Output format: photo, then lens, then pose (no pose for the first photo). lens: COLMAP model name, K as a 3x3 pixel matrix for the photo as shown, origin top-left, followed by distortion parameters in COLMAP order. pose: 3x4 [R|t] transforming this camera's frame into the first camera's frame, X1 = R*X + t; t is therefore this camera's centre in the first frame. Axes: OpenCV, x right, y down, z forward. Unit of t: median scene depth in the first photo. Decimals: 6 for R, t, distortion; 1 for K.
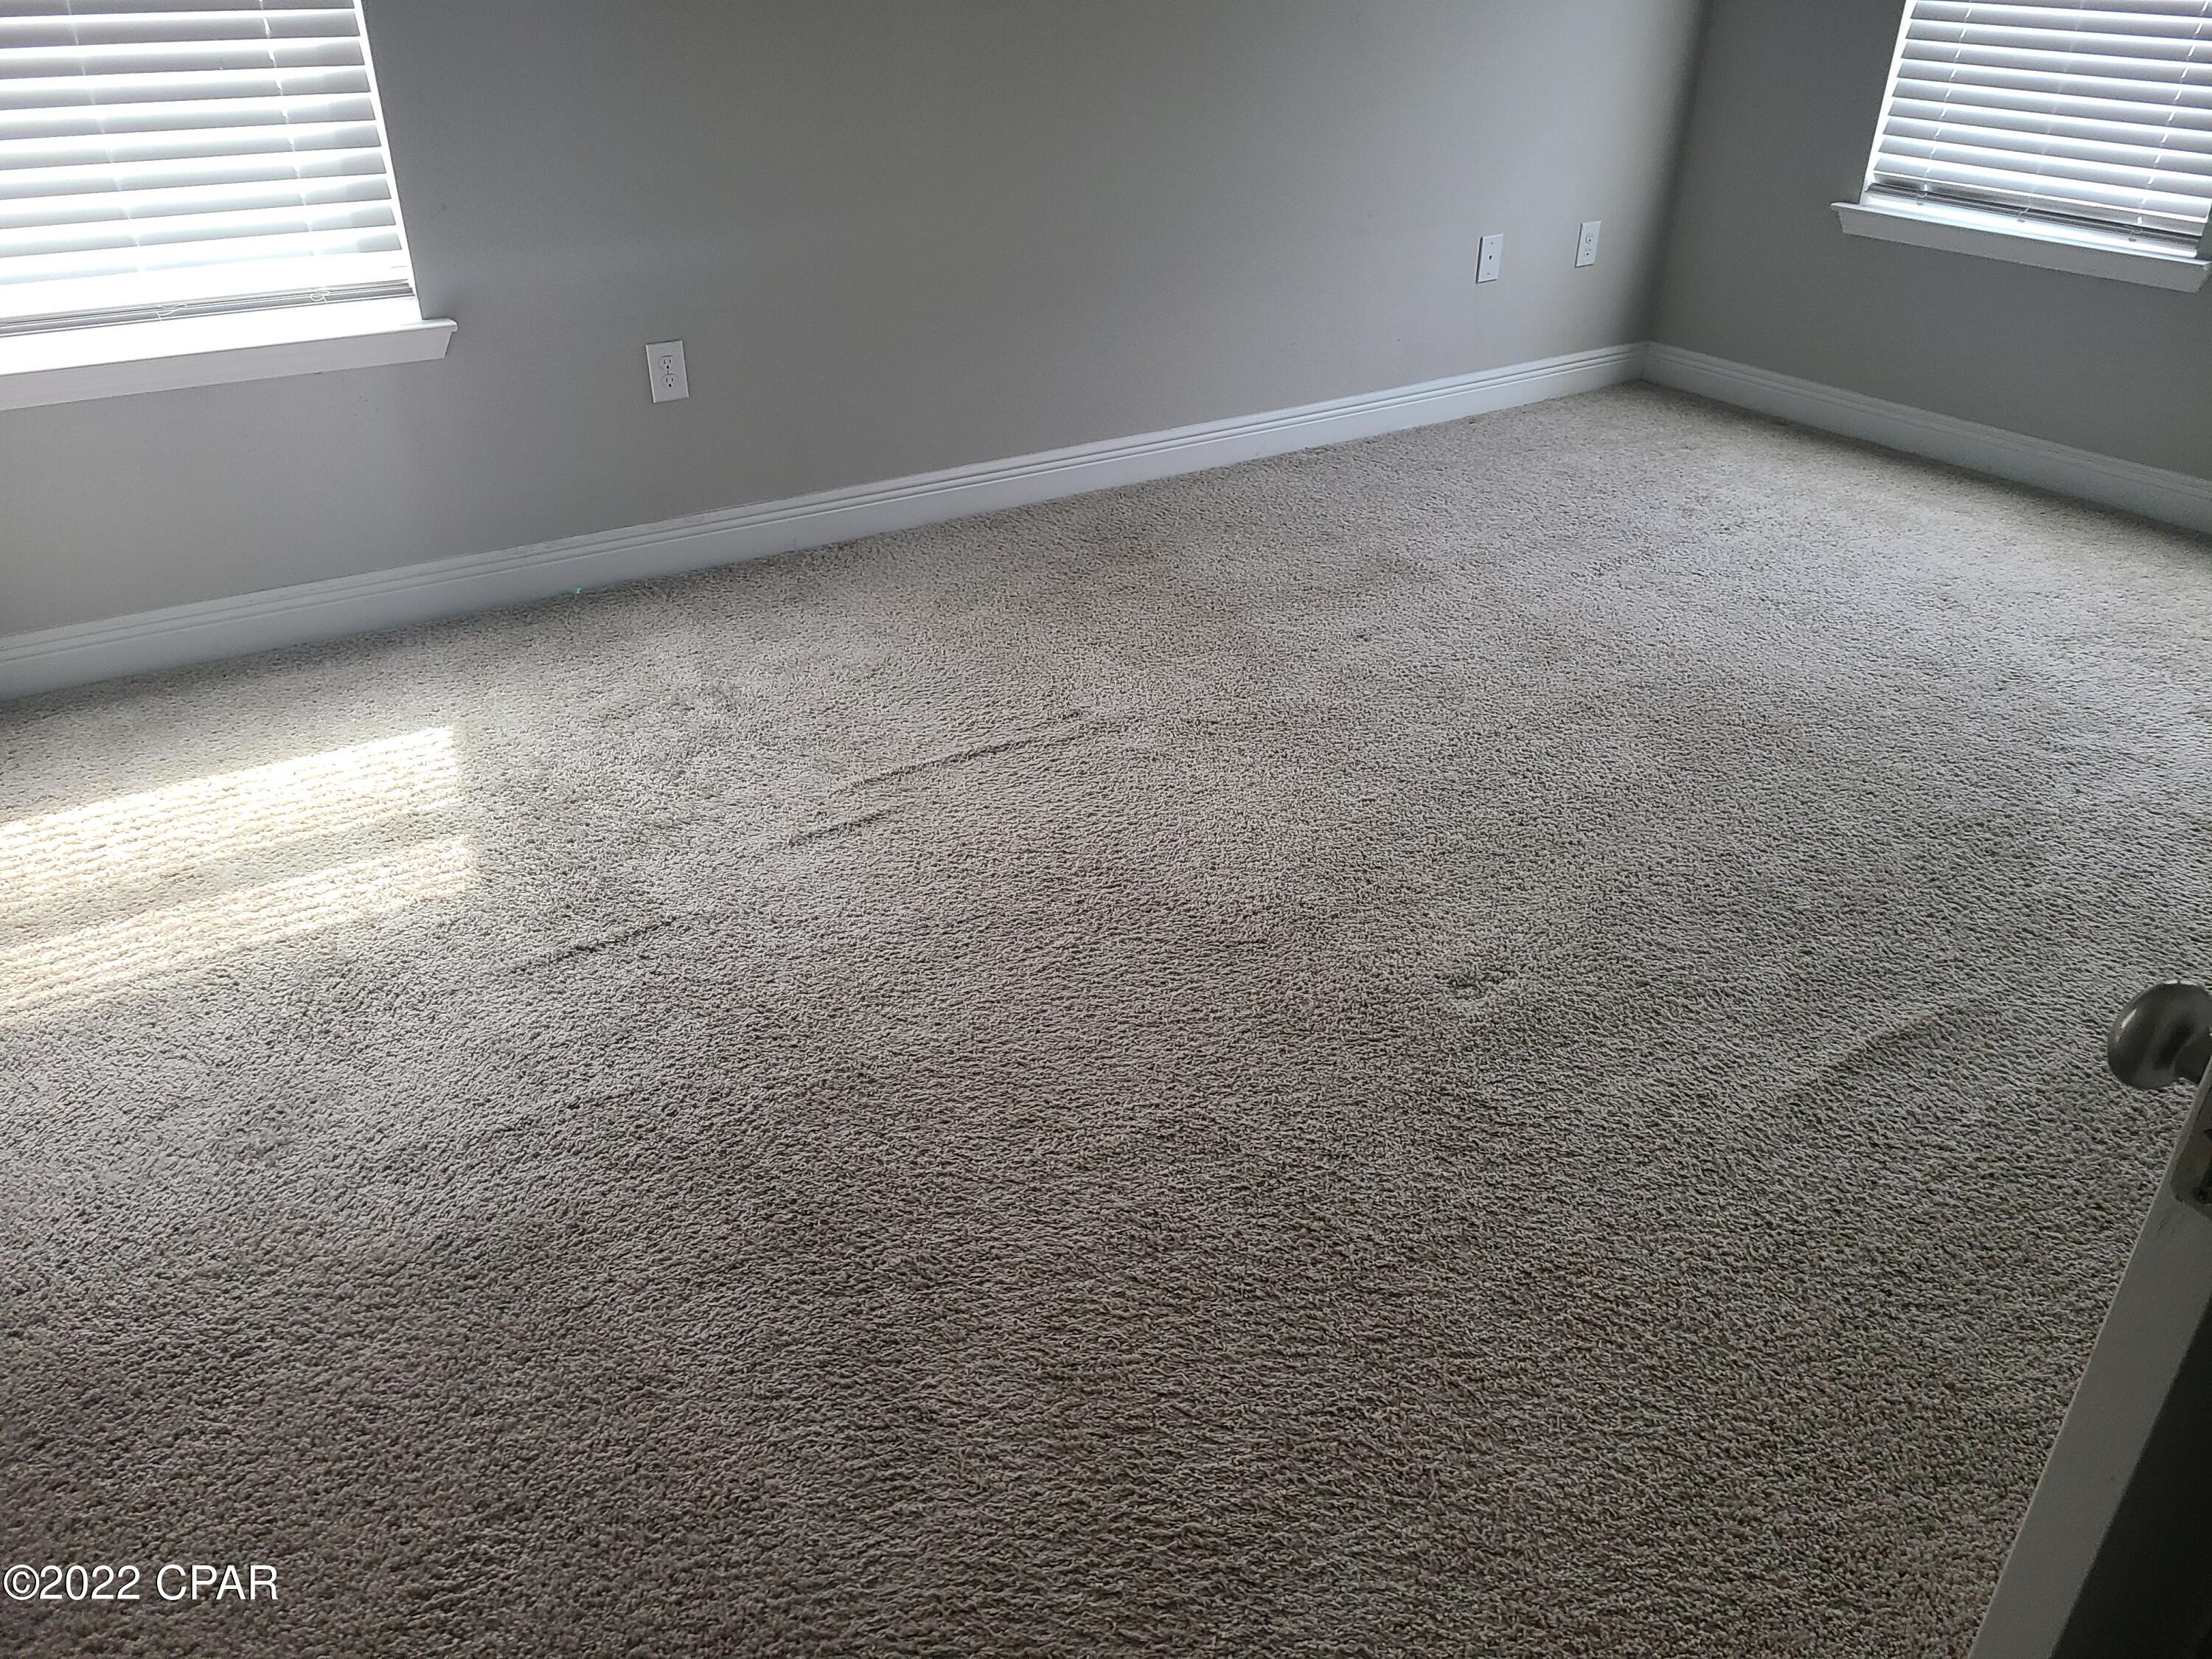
lens RADIAL K [[1652.3, 0, 1100.5], [0, 1652.3, 839.2], [0, 0, 1]] dist [0.033423, -0.015950]
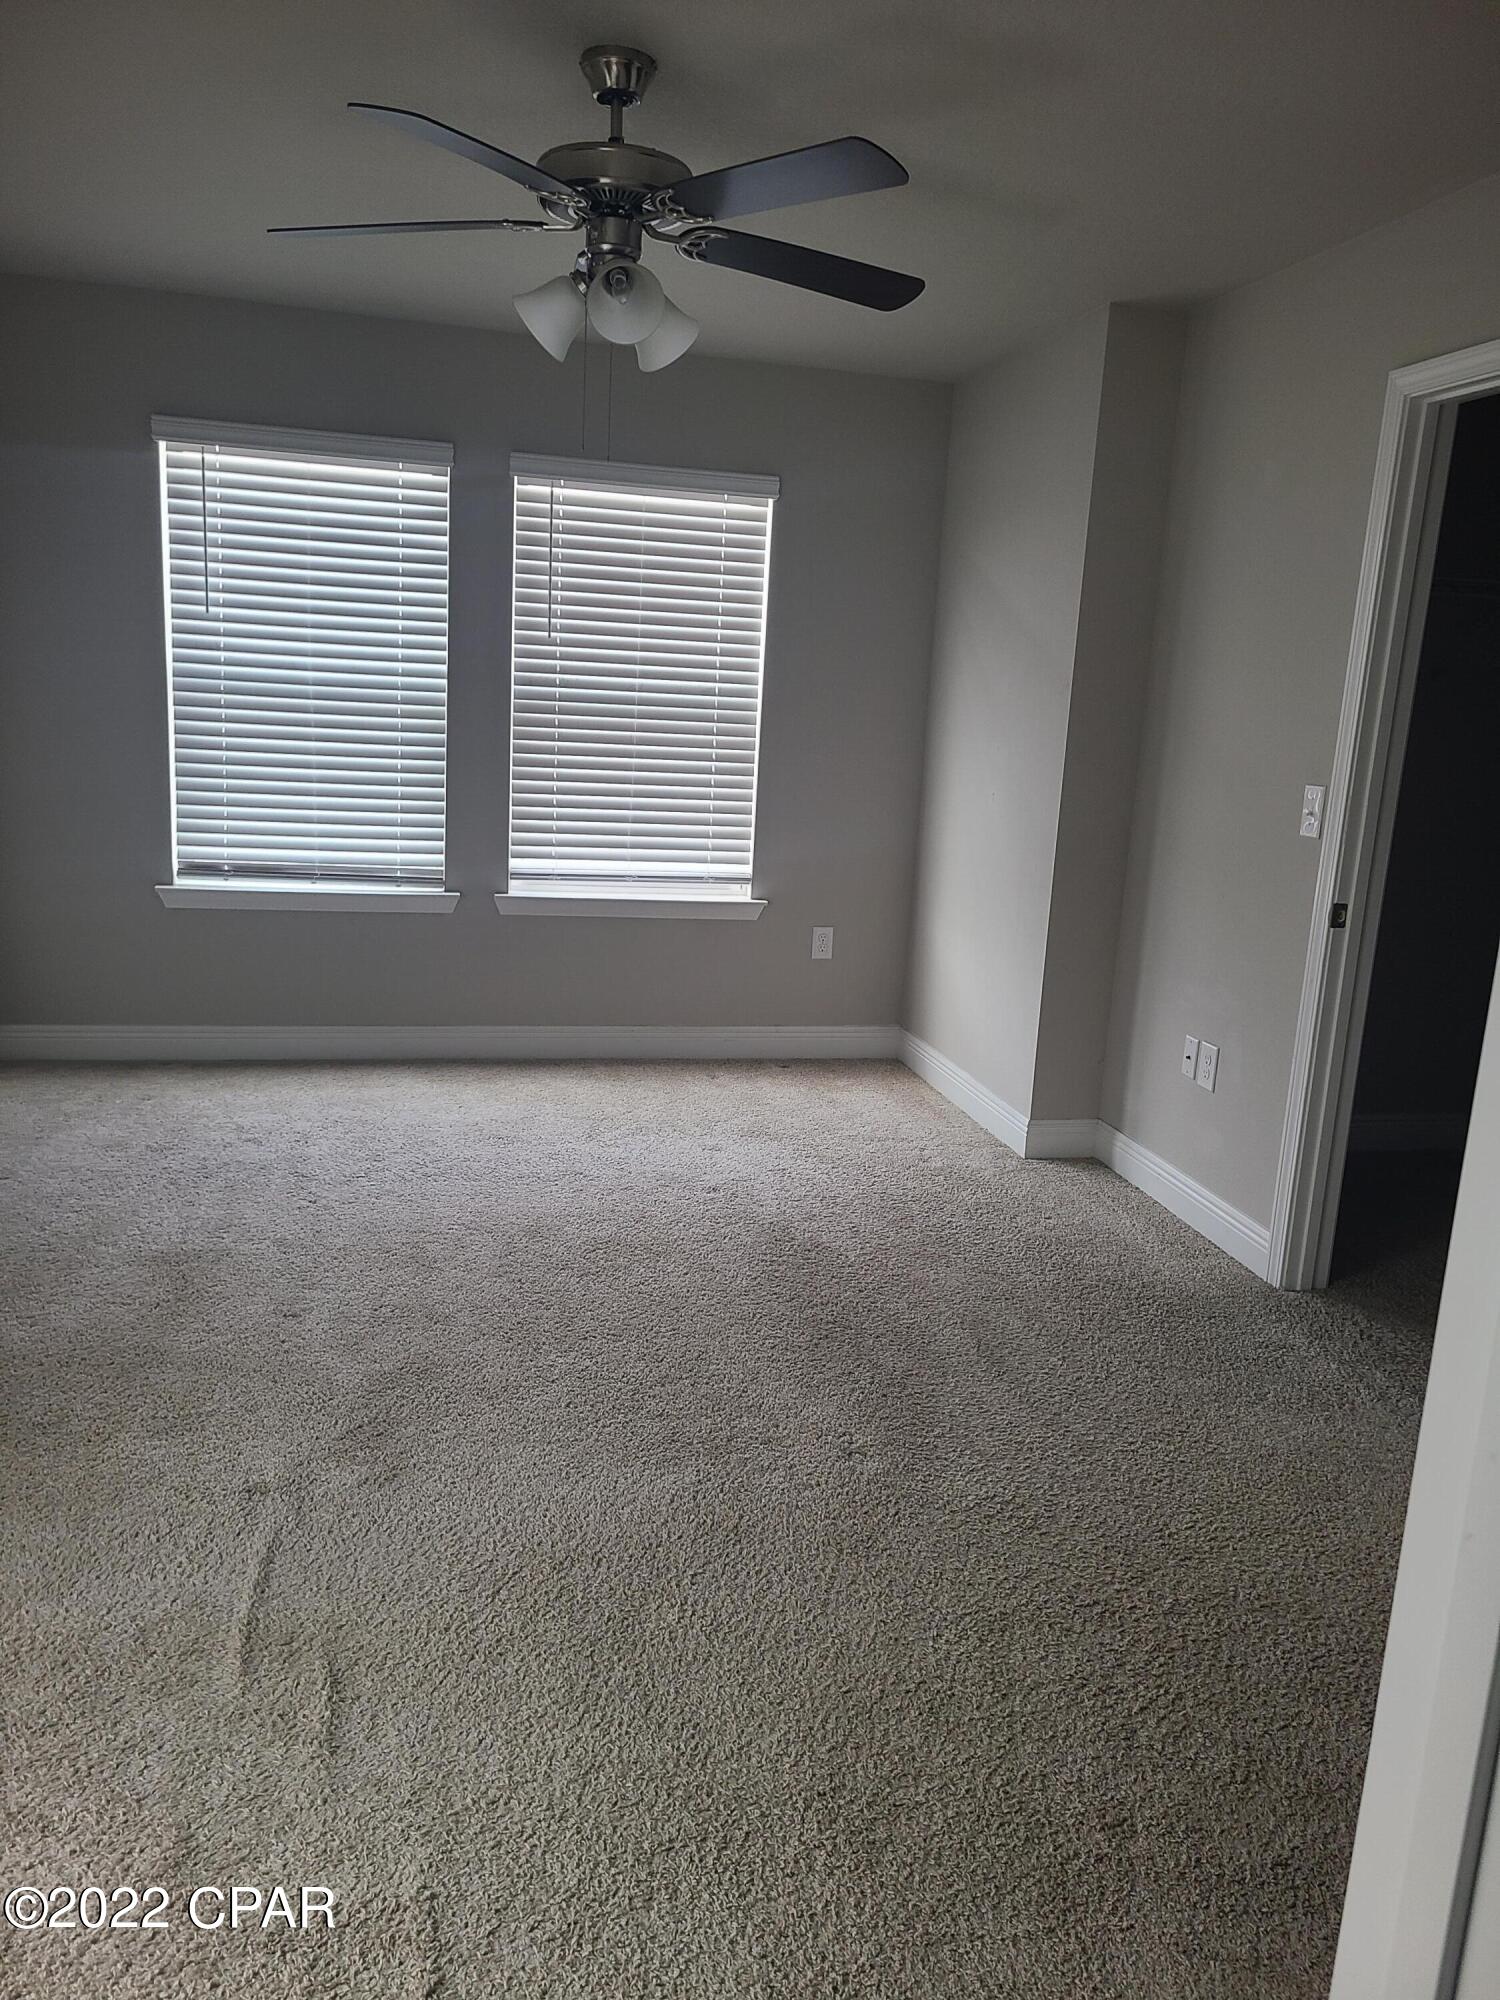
lens RADIAL K [[1493.9, 0, 746.2], [0, 1493.9, 996.8], [0, 0, 1]] dist [0.033423, -0.015950]
pose [[0.351373, -0.182530, 0.918270, -0.463723], [0.418487, 0.907995, 0.020355, -0.167112], [-0.837500, 0.377132, 0.395432, 0.267054]]
